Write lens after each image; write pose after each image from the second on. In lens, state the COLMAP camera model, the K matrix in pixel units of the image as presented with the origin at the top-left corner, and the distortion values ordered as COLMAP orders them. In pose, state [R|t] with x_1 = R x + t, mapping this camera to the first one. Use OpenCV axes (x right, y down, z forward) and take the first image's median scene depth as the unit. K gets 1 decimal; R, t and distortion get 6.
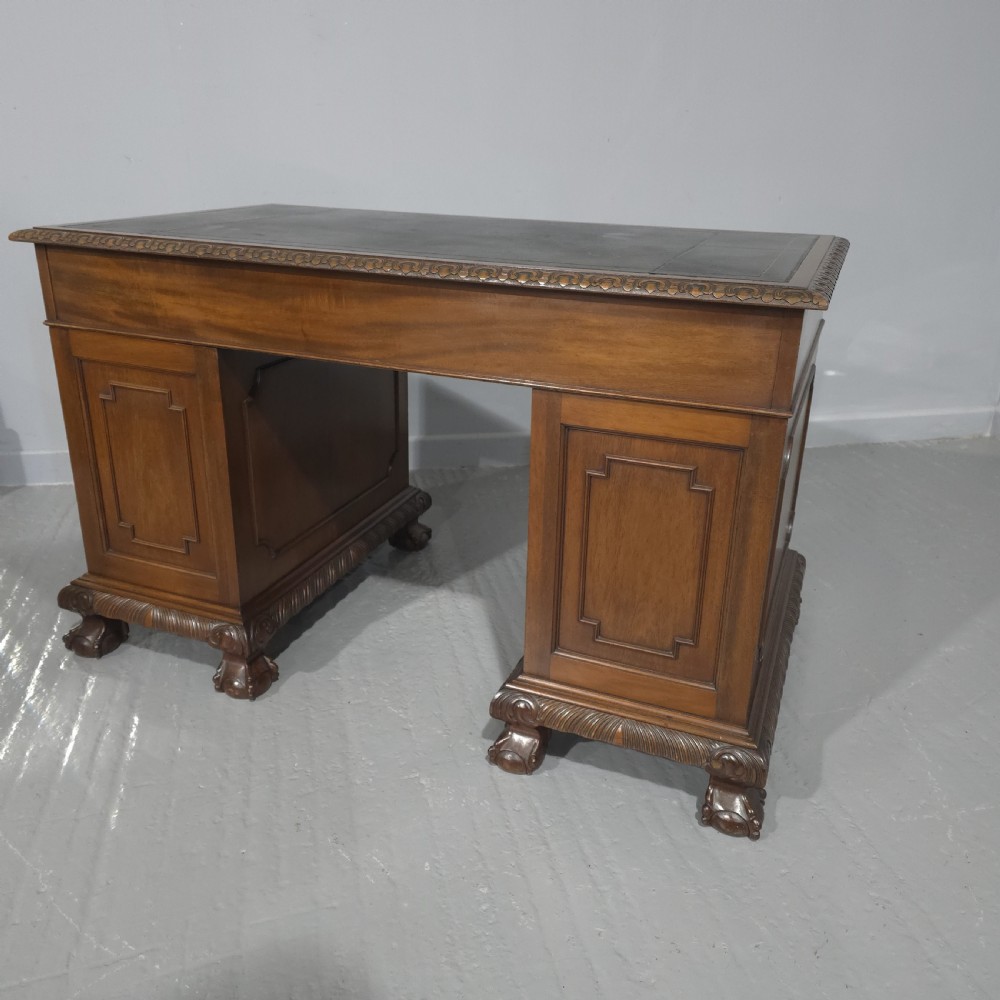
lens RADIAL K [[870.5, 0, 502.1], [0, 870.5, 484.1], [0, 0, 1]] dist [0.037563, -0.043558]
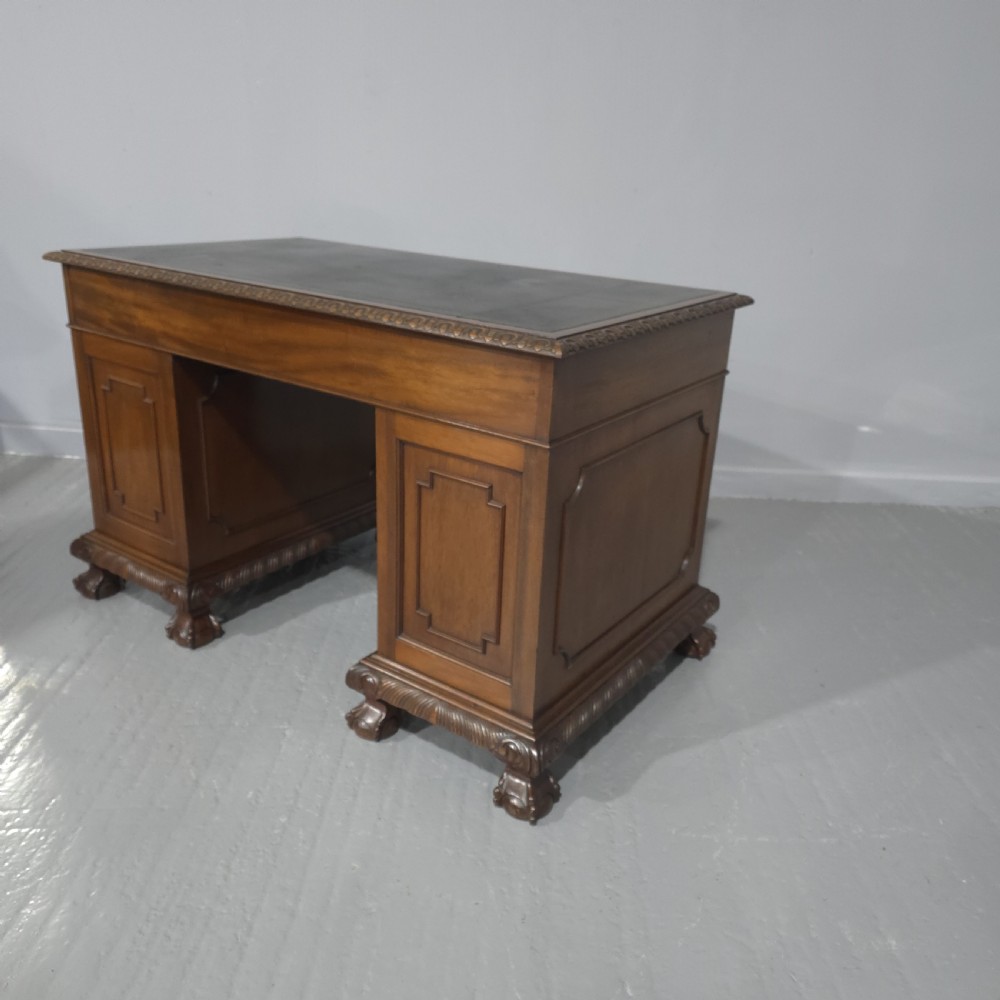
lens RADIAL K [[870.5, 0, 511.4], [0, 870.5, 498.3], [0, 0, 1]] dist [0.037563, -0.043558]
pose [[0.972962, 0.105317, -0.205554, 0.400458], [-0.108973, 0.994023, -0.006515, 0.001715], [0.203640, 0.028738, 0.978624, -0.098232]]
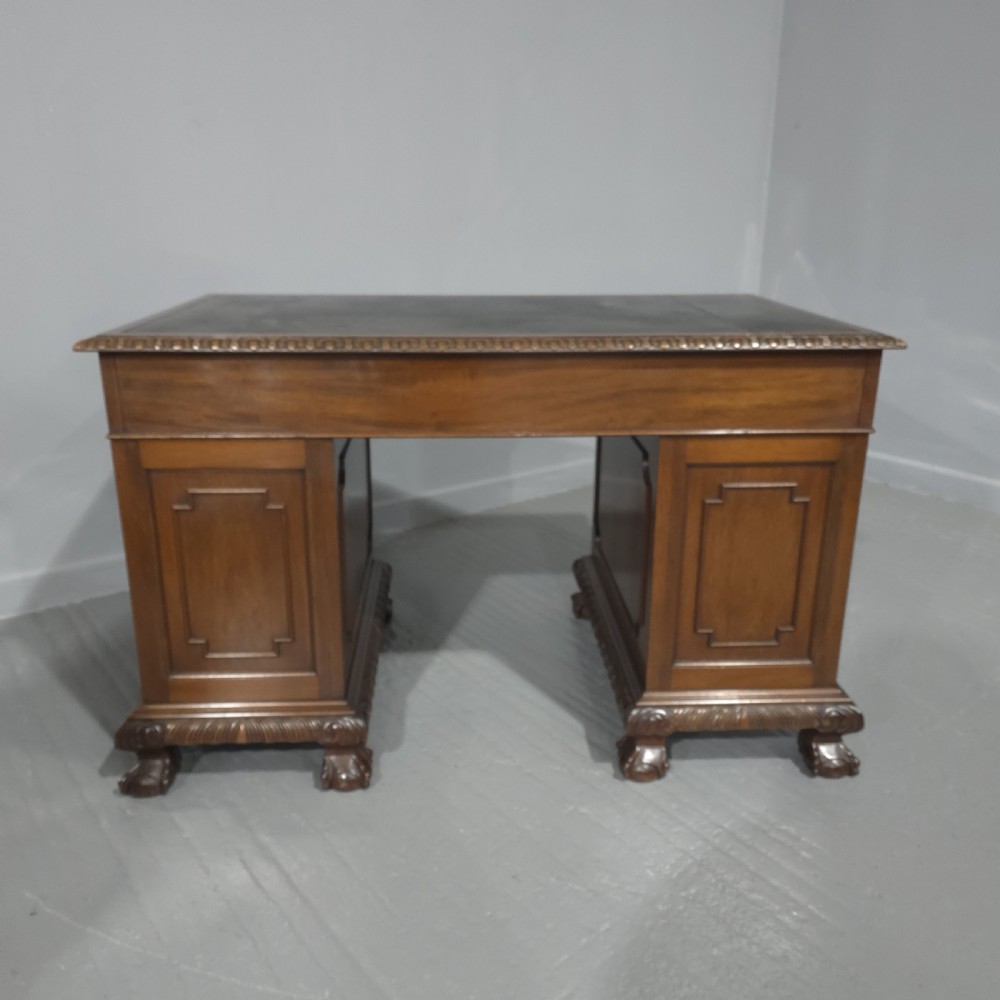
lens RADIAL K [[870.5, 0, 499.3], [0, 870.5, 494.5], [0, 0, 1]] dist [0.037563, -0.043558]
pose [[0.916718, -0.147100, 0.371470, -0.514181], [0.165025, 0.986147, -0.016742, -0.042896], [-0.363862, 0.076649, 0.928294, 0.004416]]
